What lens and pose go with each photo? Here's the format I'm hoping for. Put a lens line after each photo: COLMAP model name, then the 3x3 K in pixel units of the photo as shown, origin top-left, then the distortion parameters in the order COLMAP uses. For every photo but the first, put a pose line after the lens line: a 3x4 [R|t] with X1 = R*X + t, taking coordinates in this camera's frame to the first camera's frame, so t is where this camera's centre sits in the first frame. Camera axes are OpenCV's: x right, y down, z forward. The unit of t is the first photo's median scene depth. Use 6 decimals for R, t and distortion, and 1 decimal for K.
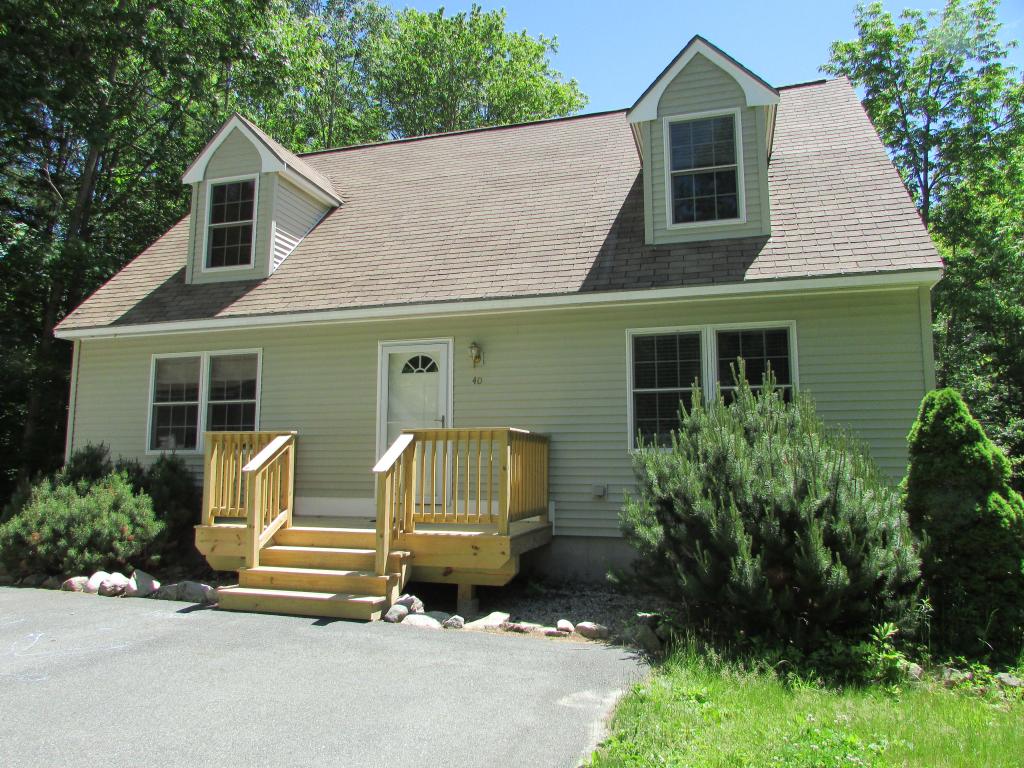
lens RADIAL K [[716.6, 0, 508.0], [0, 716.6, 383.3], [0, 0, 1]] dist [-0.031943, -0.000506]
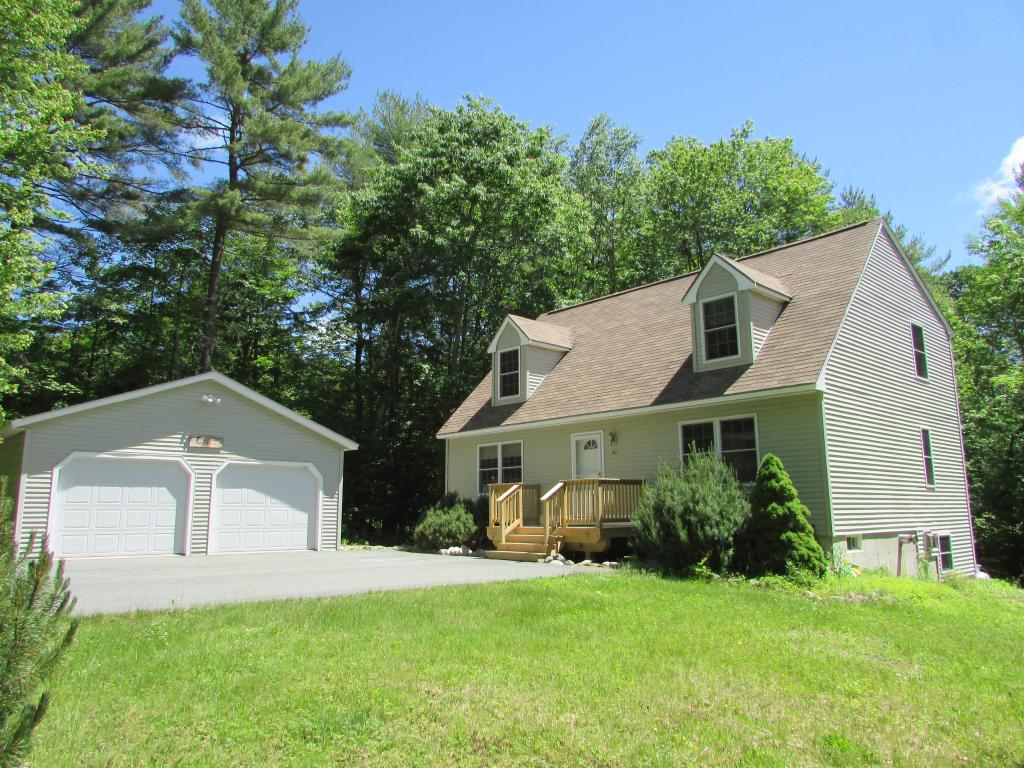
lens RADIAL K [[724.5, 0, 515.6], [0, 724.5, 386.1], [0, 0, 1]] dist [-0.023053, 0.003043]
pose [[0.864369, -0.096717, -0.493469, 0.745083], [0.071210, 0.994982, -0.070278, -0.066928], [0.497790, 0.025606, 0.866919, -0.867246]]
